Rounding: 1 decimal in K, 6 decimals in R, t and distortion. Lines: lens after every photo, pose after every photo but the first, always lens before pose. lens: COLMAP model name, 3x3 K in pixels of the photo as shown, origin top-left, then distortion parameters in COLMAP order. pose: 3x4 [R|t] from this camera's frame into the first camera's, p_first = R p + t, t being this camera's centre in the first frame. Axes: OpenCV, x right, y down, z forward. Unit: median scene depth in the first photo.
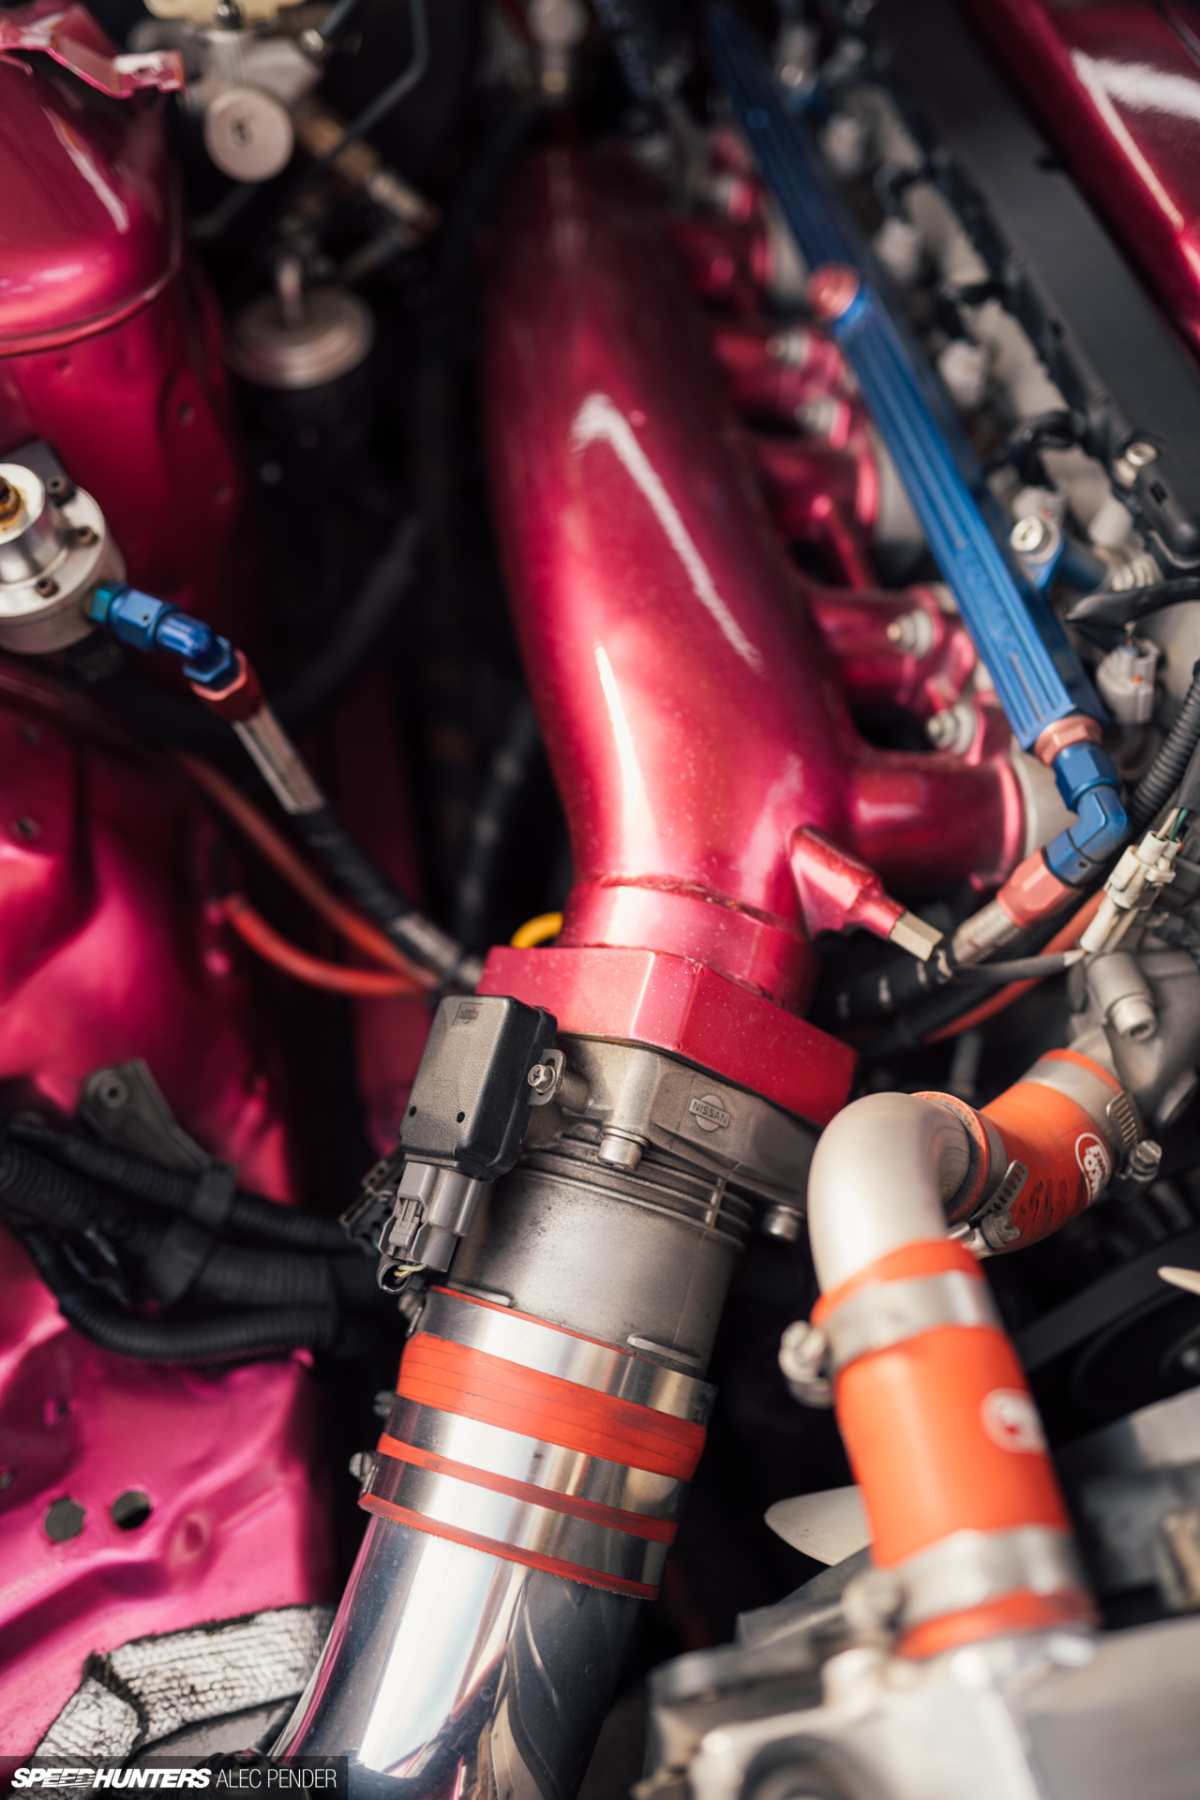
lens RADIAL K [[1752.6, 0, 600.0], [0, 1752.6, 900.0], [0, 0, 1]] dist [-0.069585, 0.090138]
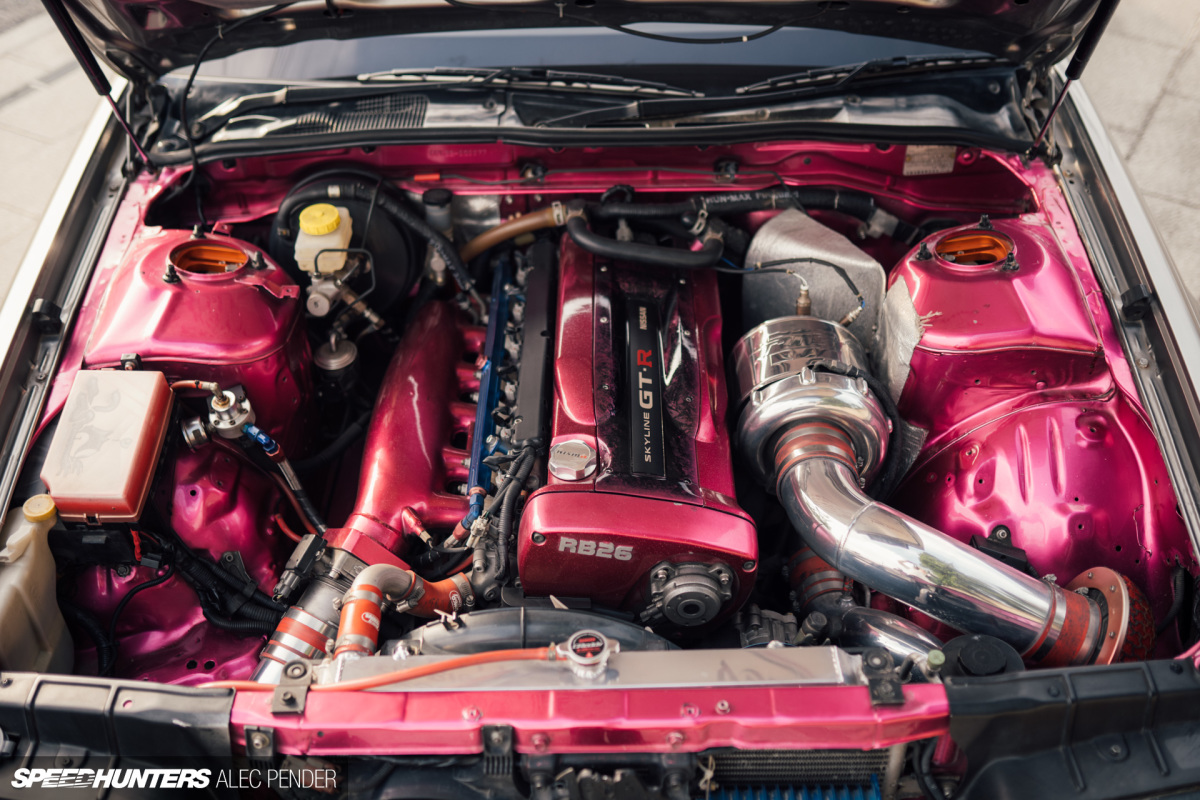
lens RADIAL K [[1210.4, 0, 600.0], [0, 1210.4, 400.0], [0, 0, 1]] dist [-0.062986, 0.003242]
pose [[0.986221, 0.110594, -0.123035, 0.792184], [-0.133327, 0.971631, -0.195339, 0.183634], [0.097942, 0.209051, 0.972988, -1.508328]]
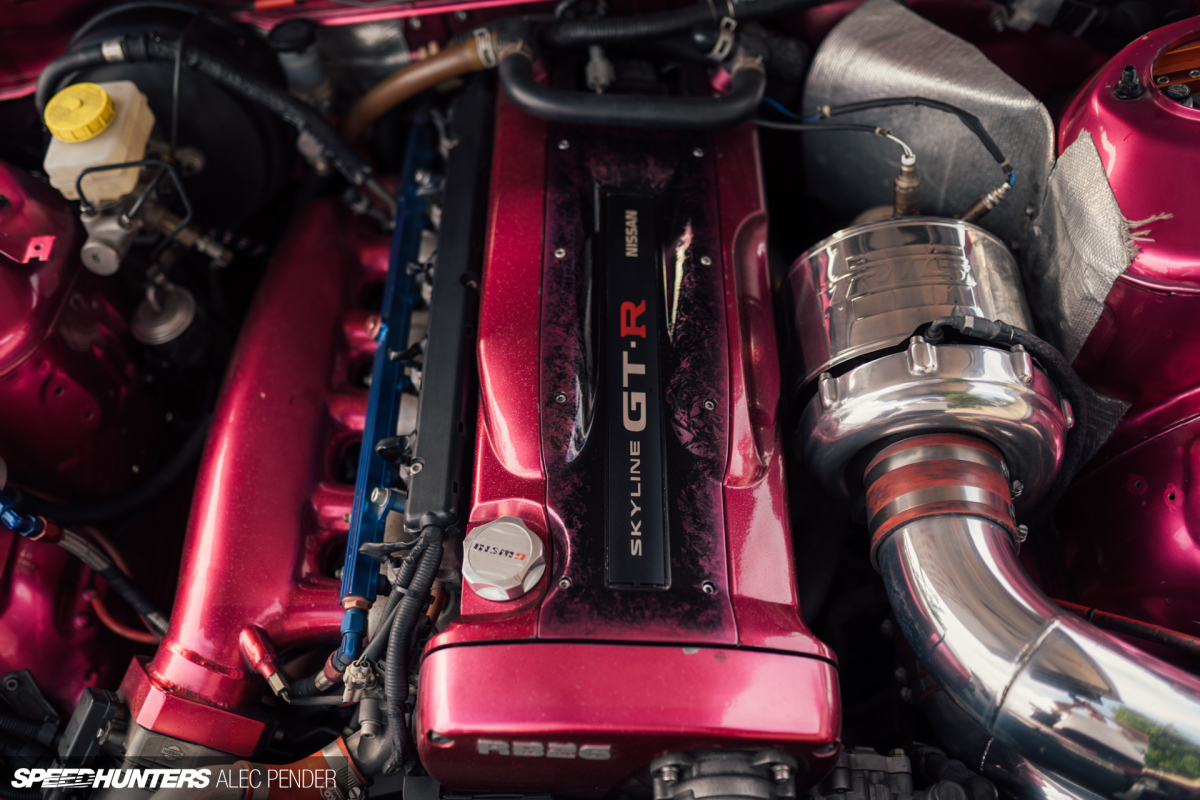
lens RADIAL K [[1168.4, 0, 600.0], [0, 1168.4, 400.0], [0, 0, 1]] dist [-0.069585, 0.090138]
pose [[0.981438, 0.070746, -0.178255, 0.782413], [-0.060627, 0.996258, 0.061598, -0.436803], [0.181946, -0.049648, 0.982054, -0.384071]]
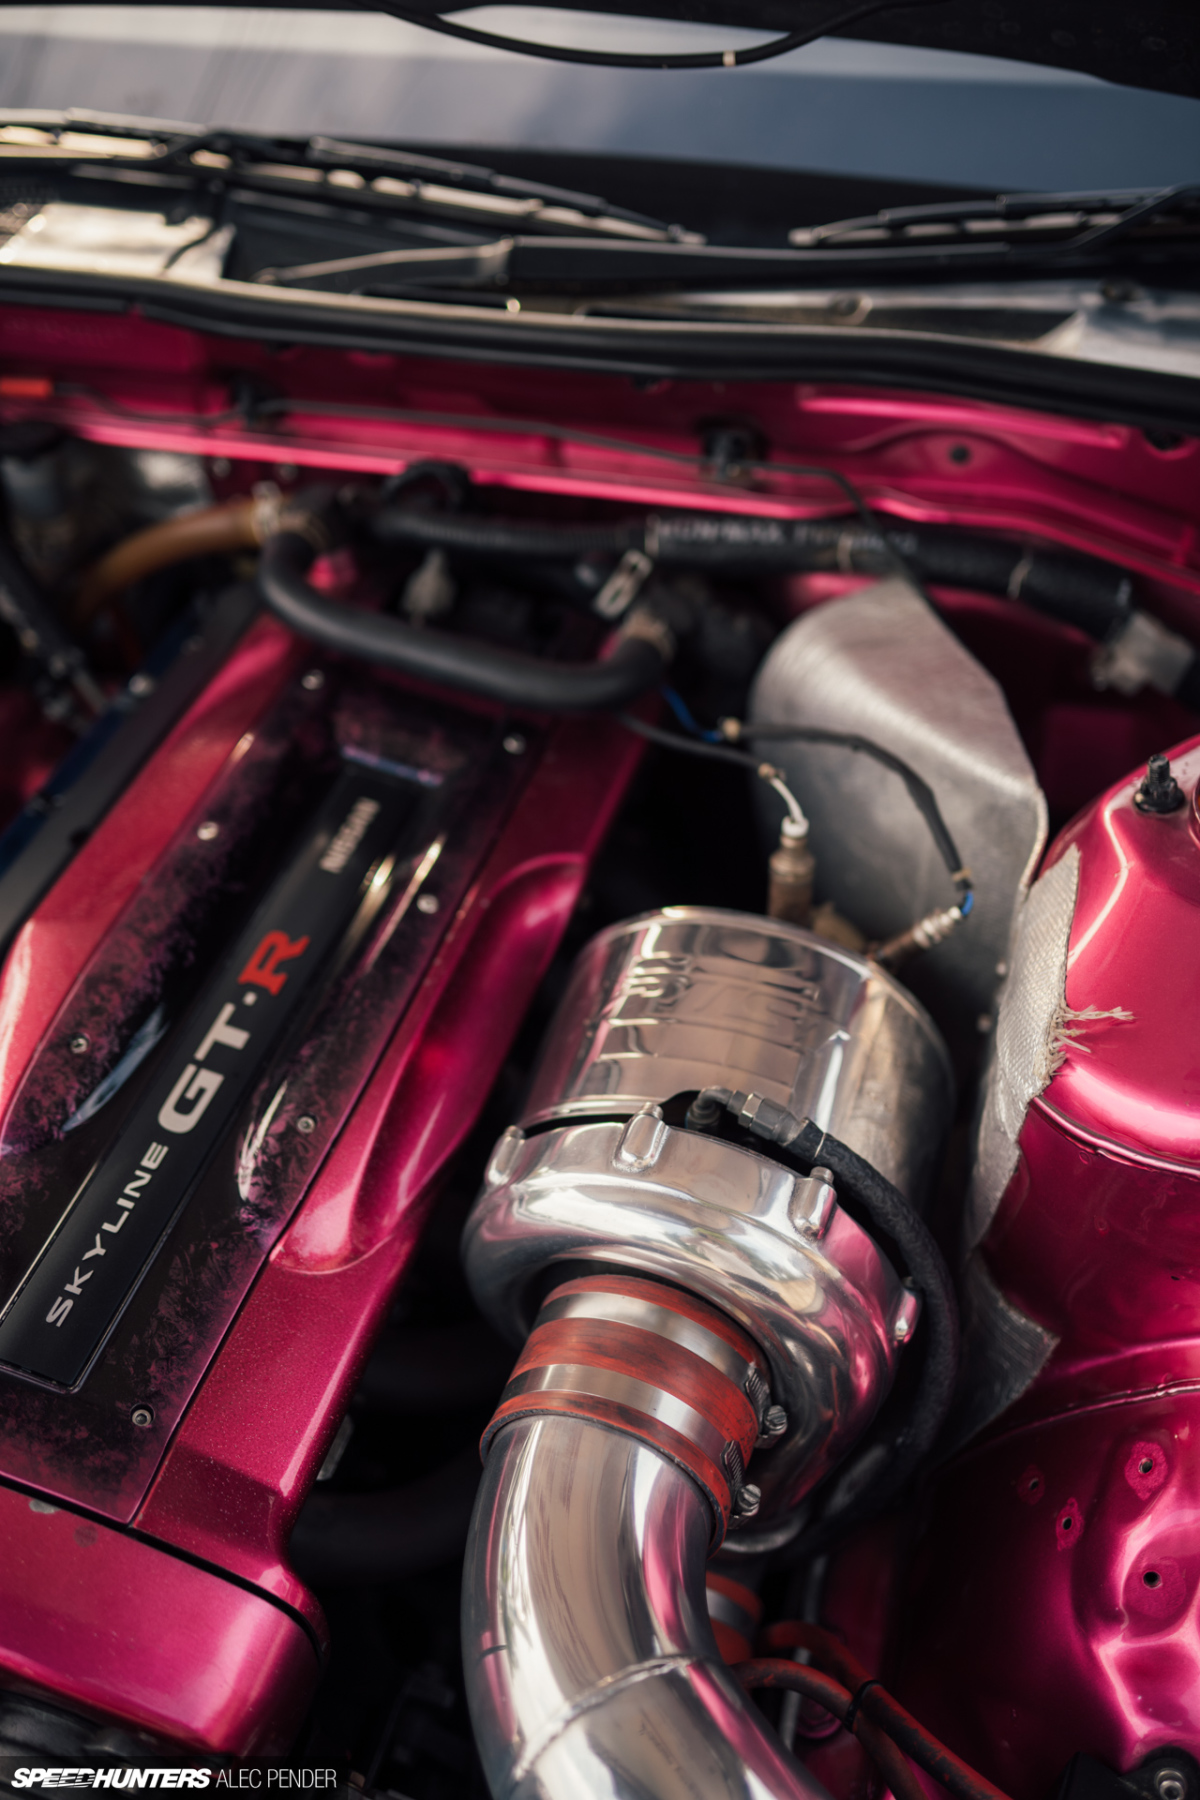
lens RADIAL K [[1752.6, 0, 600.0], [0, 1752.6, 900.0], [0, 0, 1]] dist [-0.069585, 0.090138]
pose [[0.897737, 0.291634, -0.330177, 1.223165], [-0.327240, 0.943244, -0.056616, -0.502349], [0.294926, 0.158874, 0.942219, -0.118152]]
